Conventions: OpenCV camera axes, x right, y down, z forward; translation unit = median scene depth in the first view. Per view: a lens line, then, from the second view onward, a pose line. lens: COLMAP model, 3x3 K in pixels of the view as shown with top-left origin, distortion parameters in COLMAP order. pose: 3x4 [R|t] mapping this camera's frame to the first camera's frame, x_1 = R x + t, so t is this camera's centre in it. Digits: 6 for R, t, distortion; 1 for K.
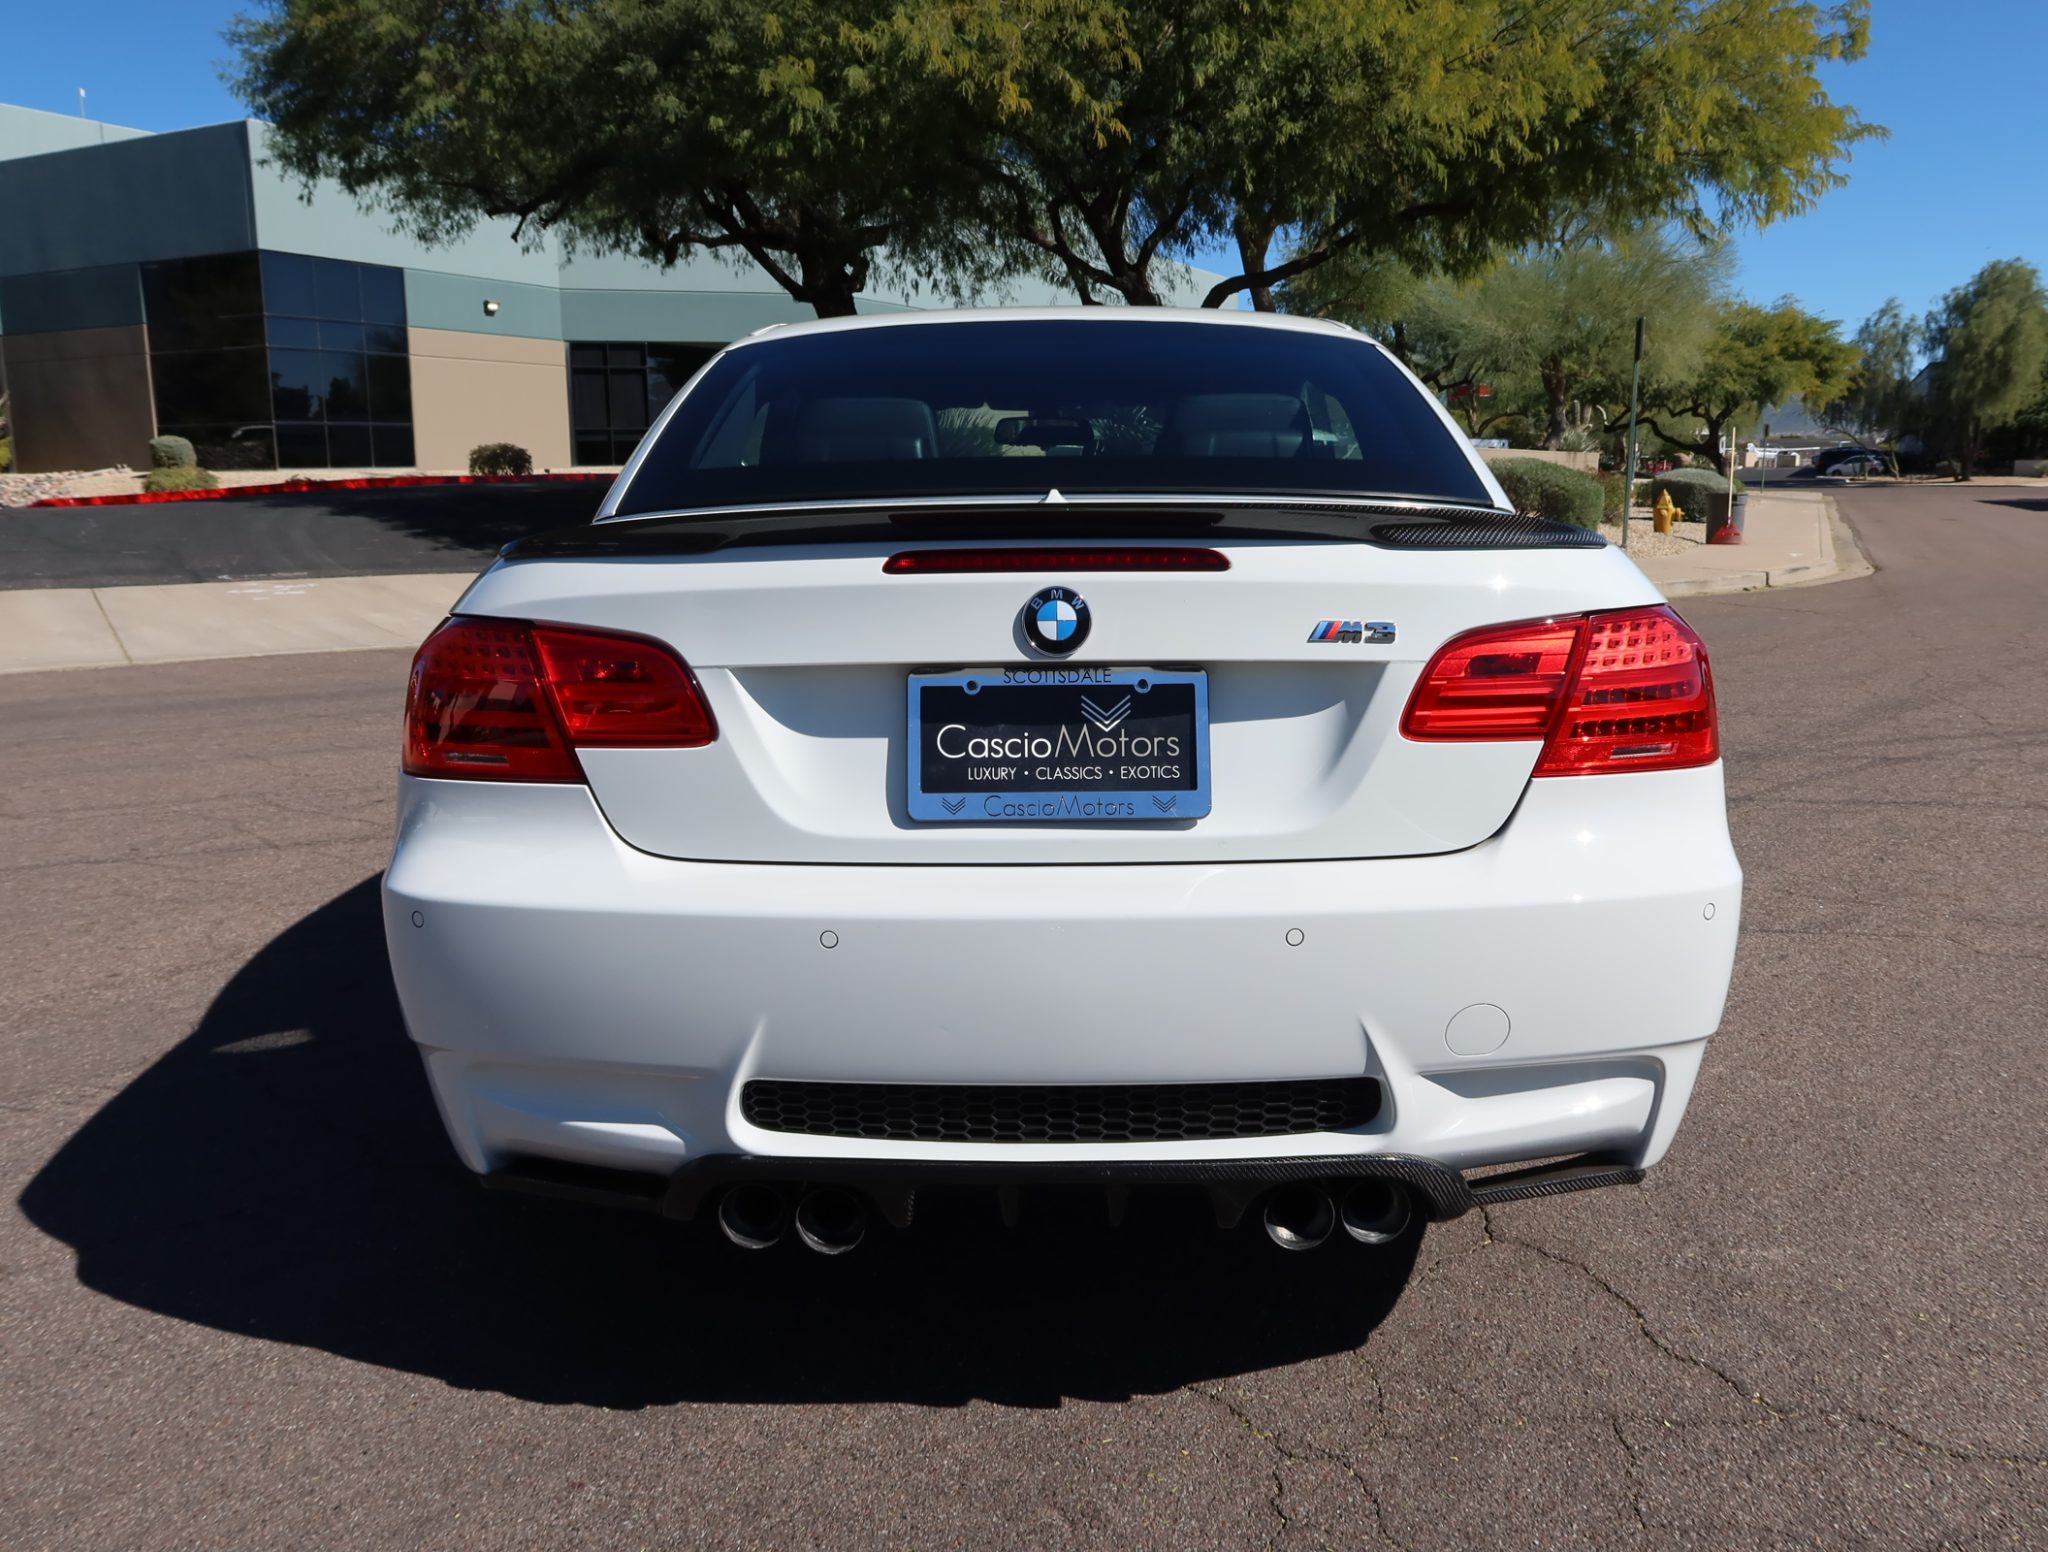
lens RADIAL K [[1606.6, 0, 1022.8], [0, 1606.6, 768.3], [0, 0, 1]] dist [-0.025401, 0.006942]
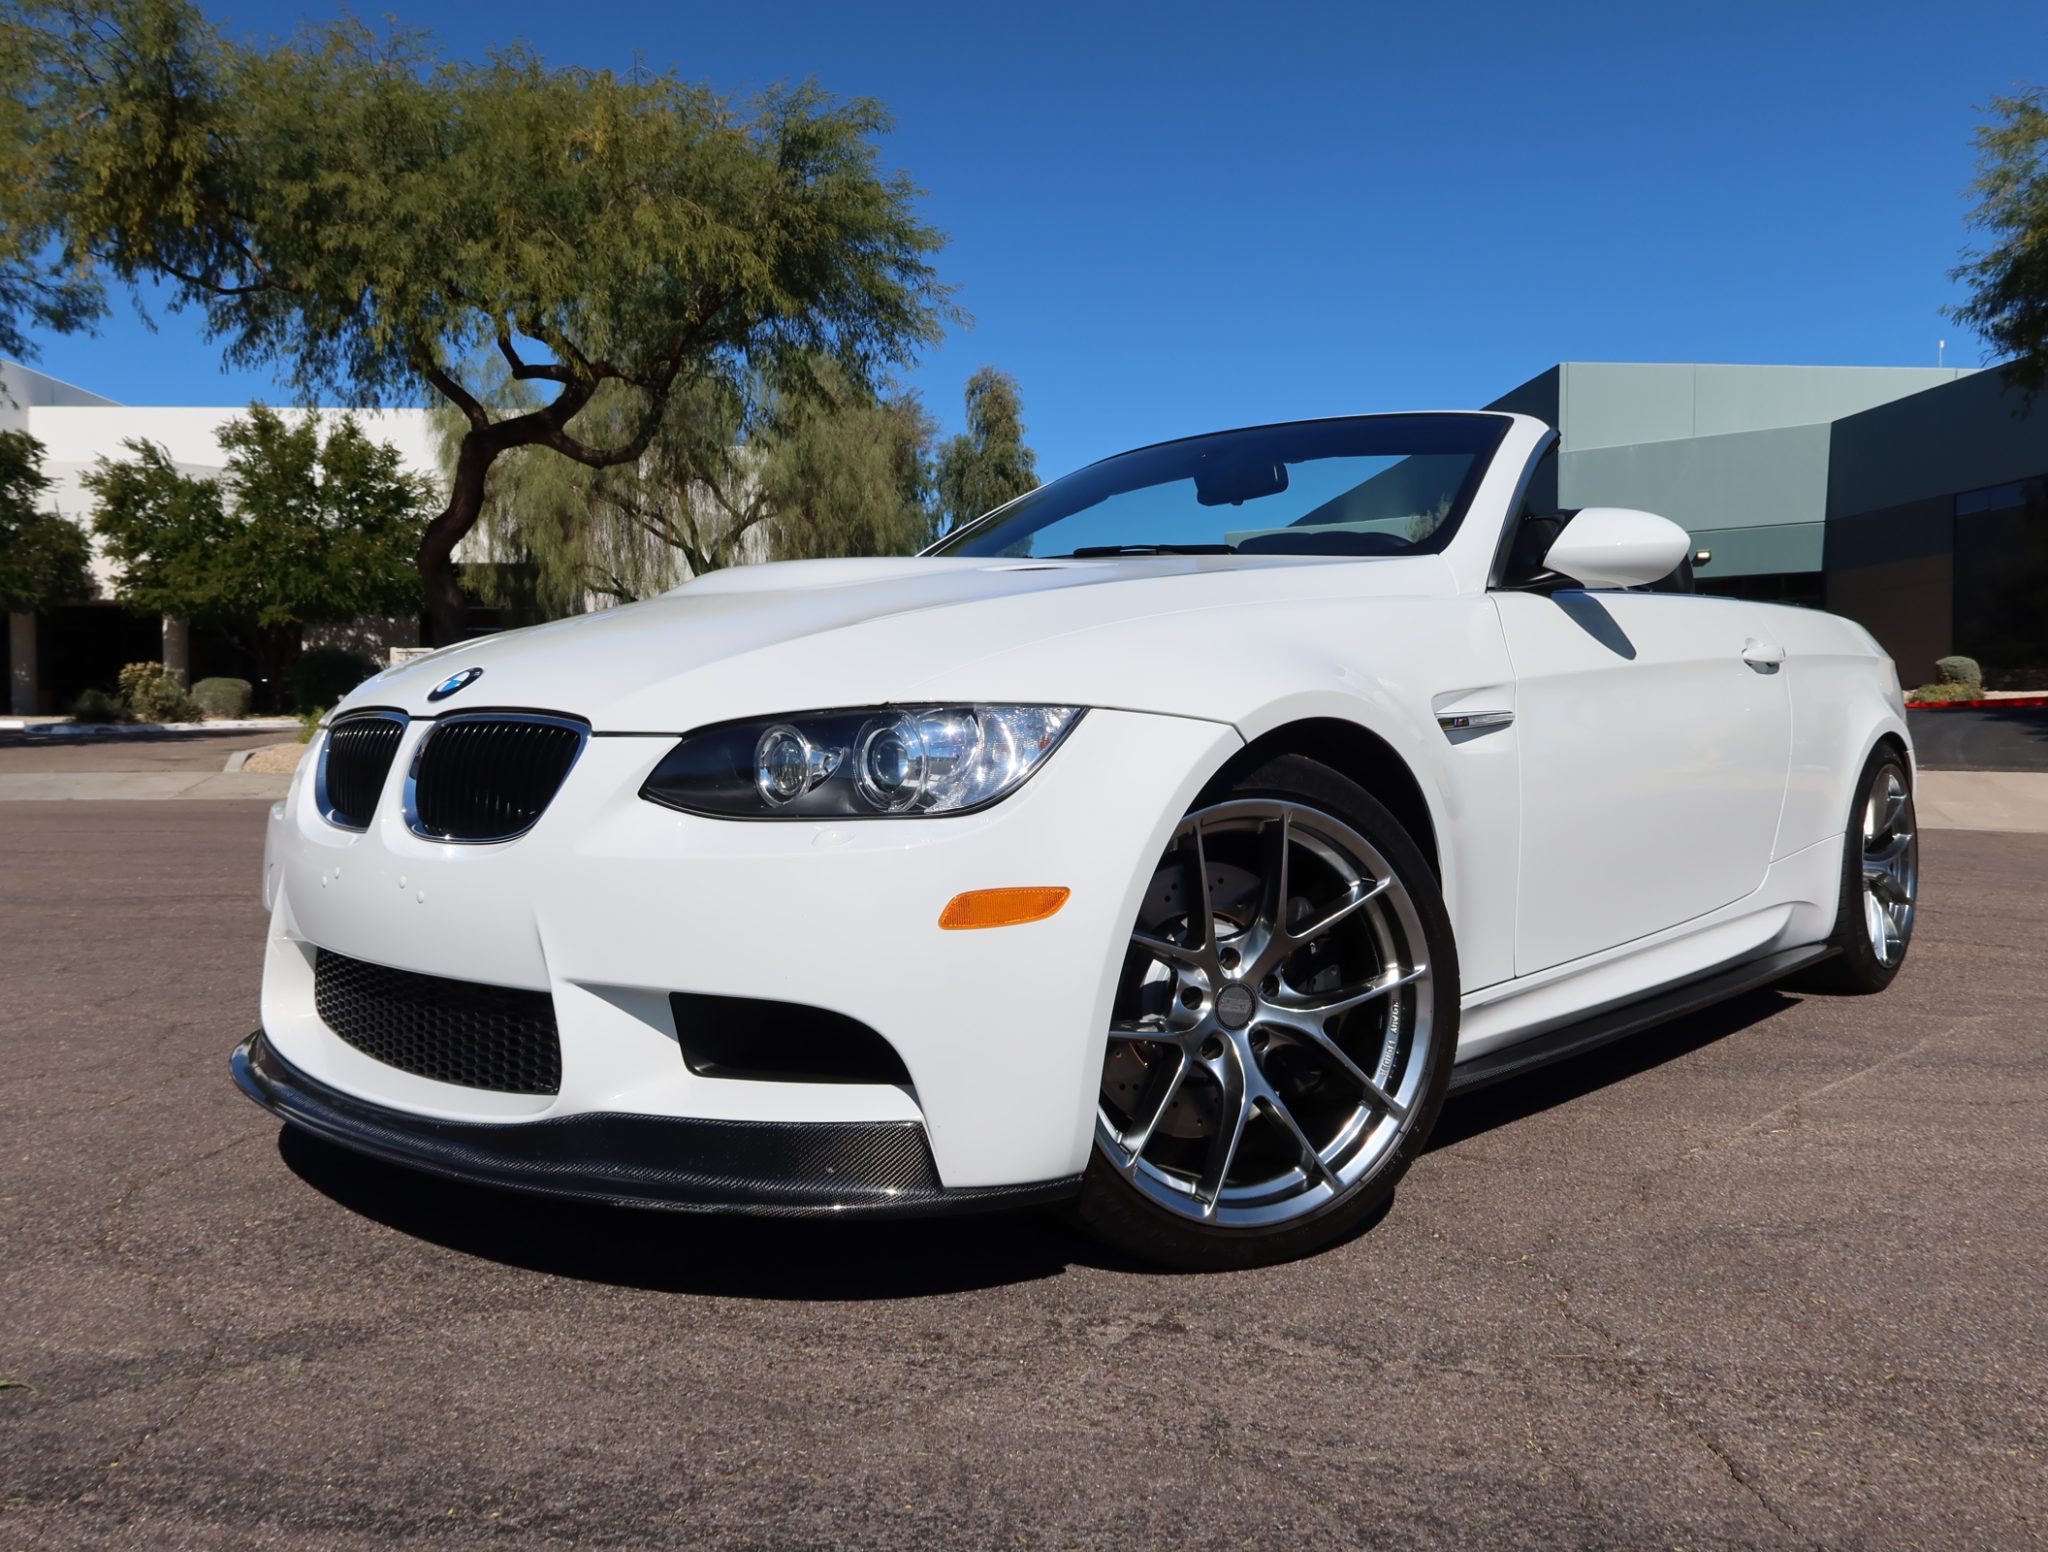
lens RADIAL K [[1606.6, 0, 1019.4], [0, 1606.6, 760.2], [0, 0, 1]] dist [-0.025401, 0.006942]
pose [[0.478057, 0.035207, -0.877623, 0.197128], [-0.168061, 0.984401, -0.052056, 0.027713], [0.862100, 0.172379, 0.476517, 0.020359]]
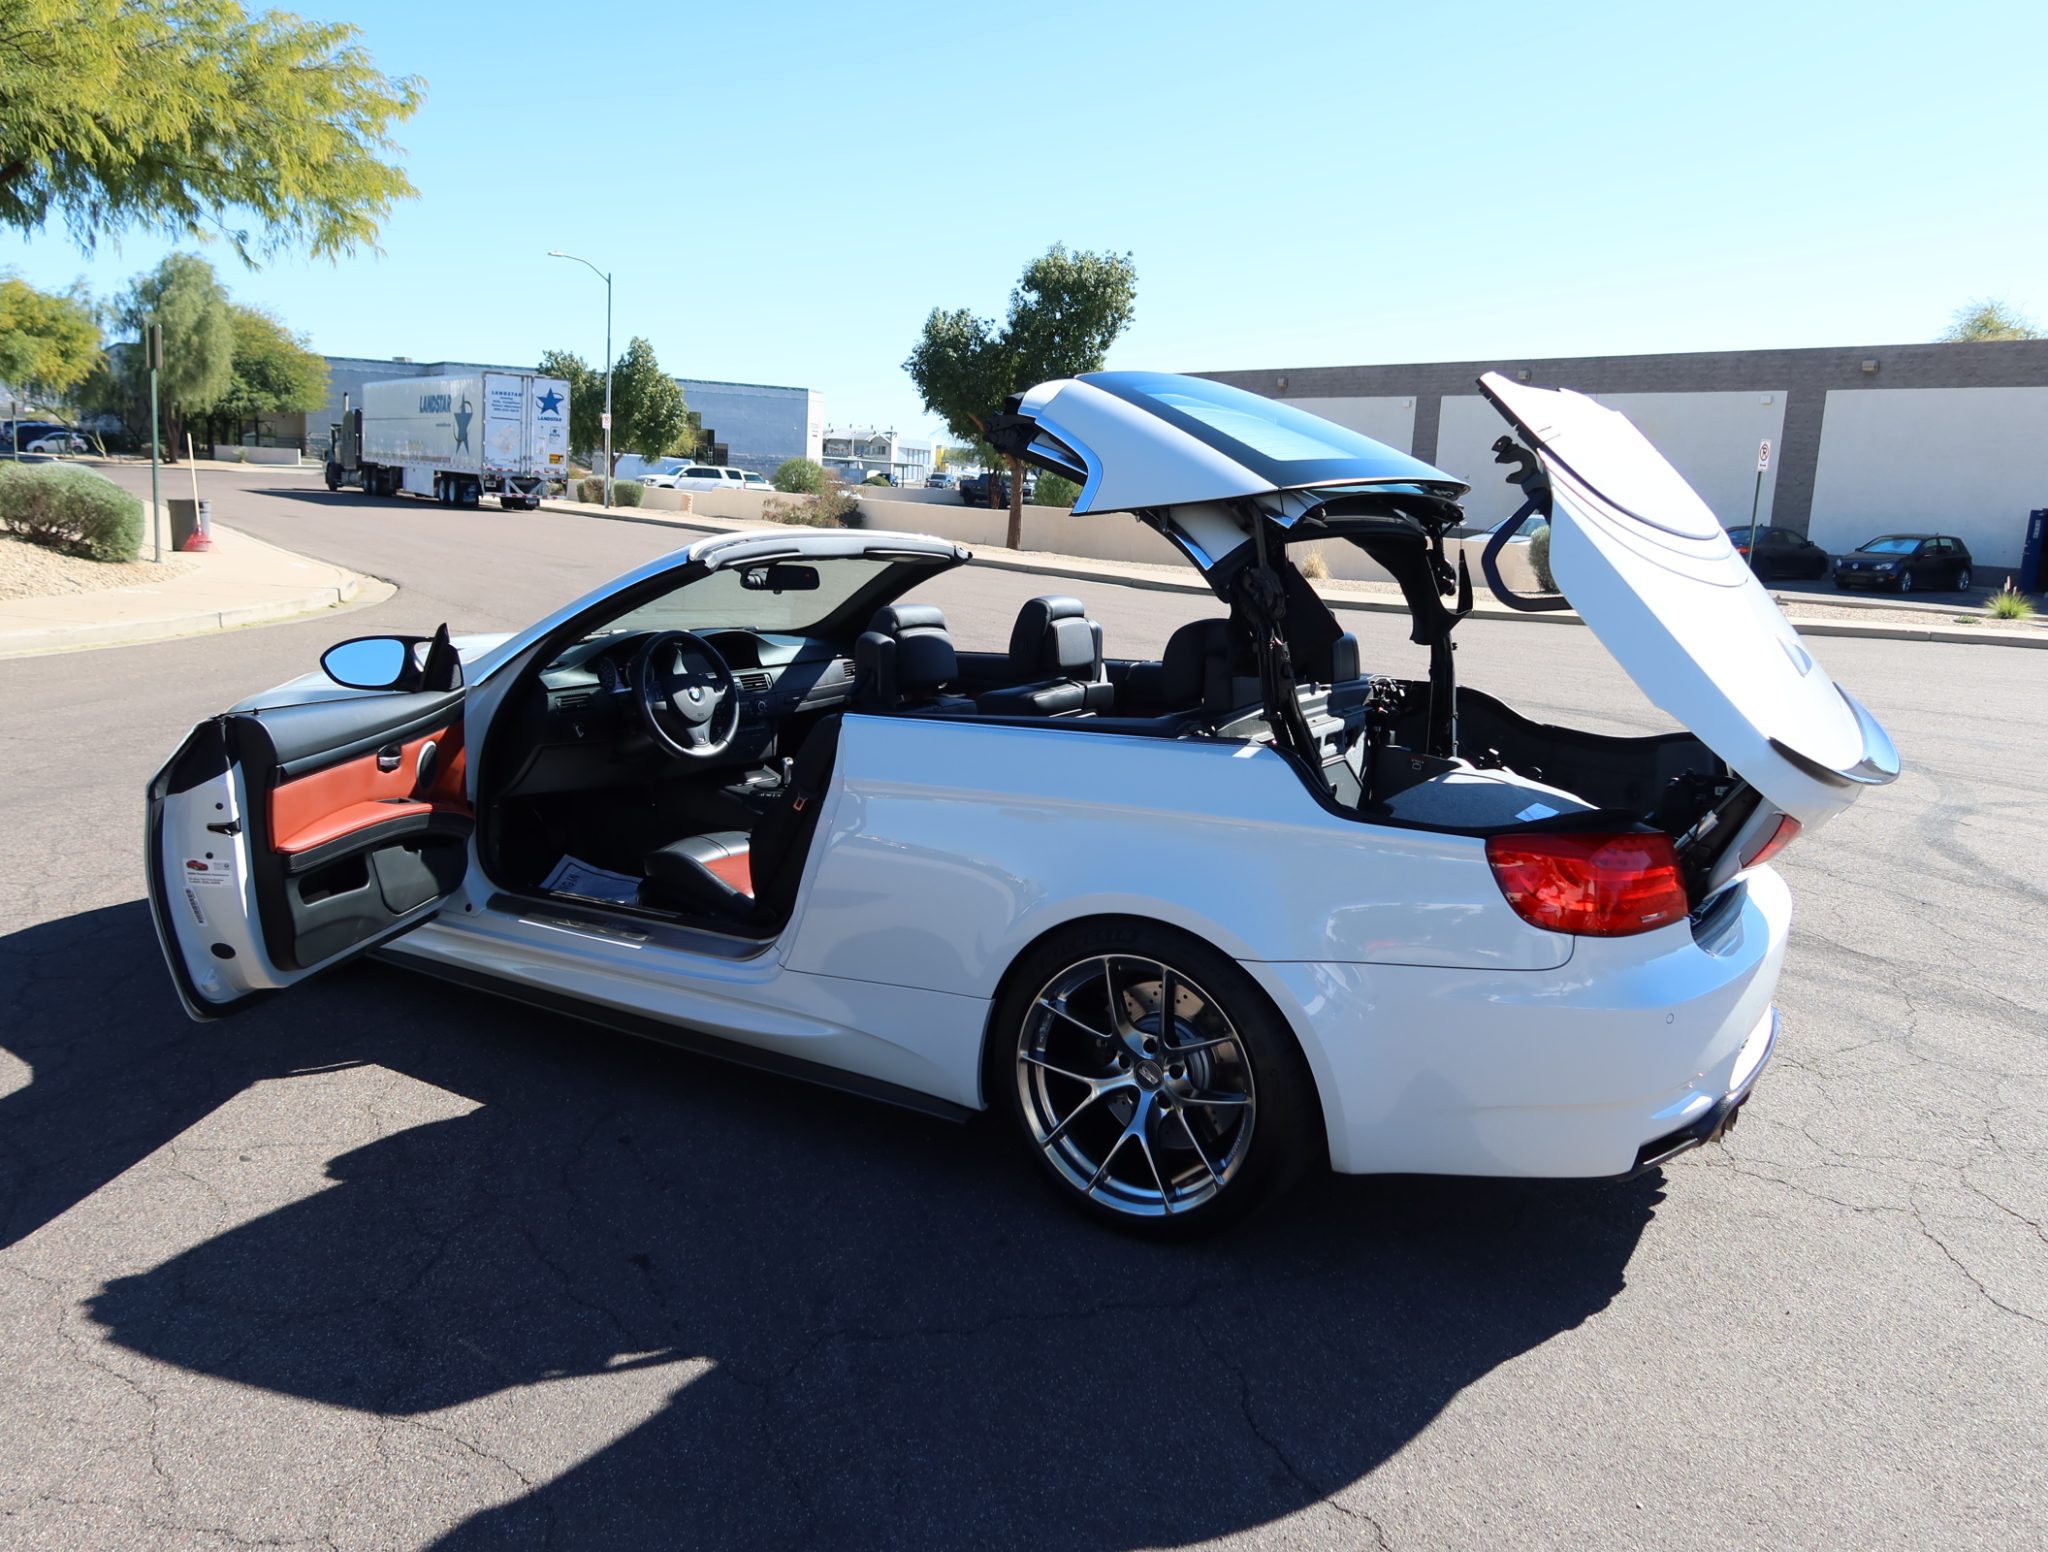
lens RADIAL K [[1606.6, 0, 1021.8], [0, 1606.6, 775.0], [0, 0, 1]] dist [-0.025401, 0.006942]
pose [[0.504579, -0.122522, 0.854628, -0.310671], [0.104752, 0.991254, 0.080263, -0.052677], [-0.856987, 0.049025, 0.513000, 0.104643]]
